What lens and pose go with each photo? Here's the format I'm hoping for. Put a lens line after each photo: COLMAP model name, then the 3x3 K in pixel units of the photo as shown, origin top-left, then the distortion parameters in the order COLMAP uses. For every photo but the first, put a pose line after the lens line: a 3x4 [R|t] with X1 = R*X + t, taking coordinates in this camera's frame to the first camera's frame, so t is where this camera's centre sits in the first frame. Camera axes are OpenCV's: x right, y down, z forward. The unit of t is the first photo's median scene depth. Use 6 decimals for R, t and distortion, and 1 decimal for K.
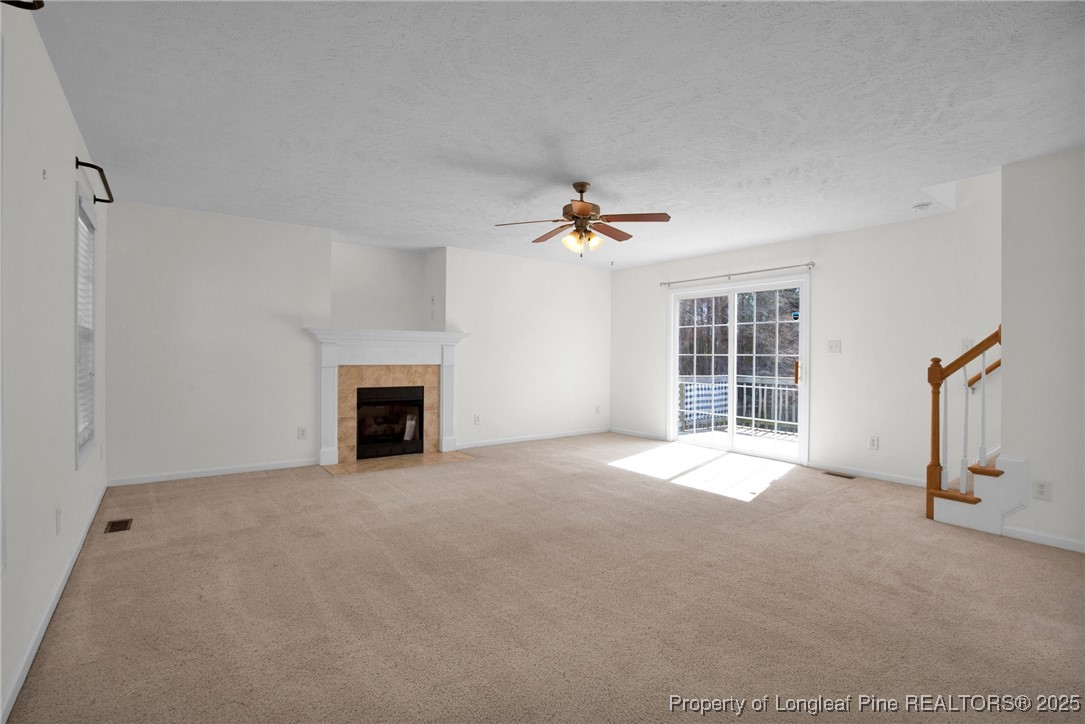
lens RADIAL K [[526.2, 0, 542.5], [0, 526.2, 362.0], [0, 0, 1]] dist [-0.000216, 0.000192]
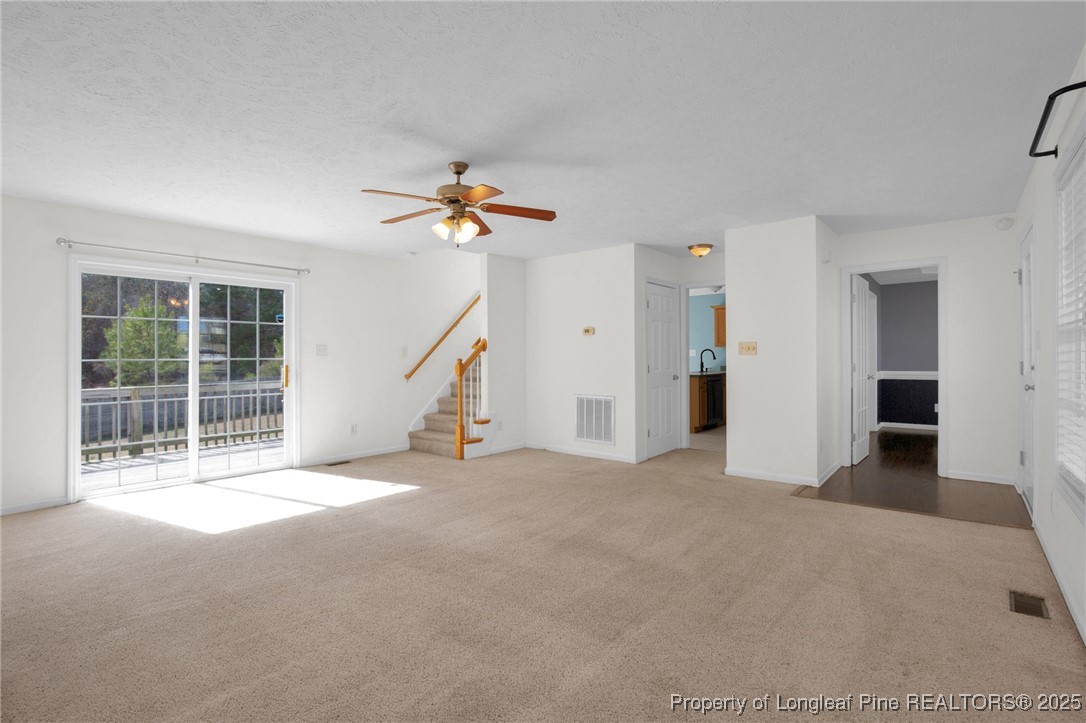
lens RADIAL K [[502.1, 0, 549.6], [0, 502.1, 355.0], [0, 0, 1]] dist [0.000041, 0.000043]
pose [[-0.213636, -0.004024, 0.976905, -0.541097], [0.021815, 0.999723, 0.008888, -0.016530], [-0.976670, 0.023210, -0.213489, 0.718205]]
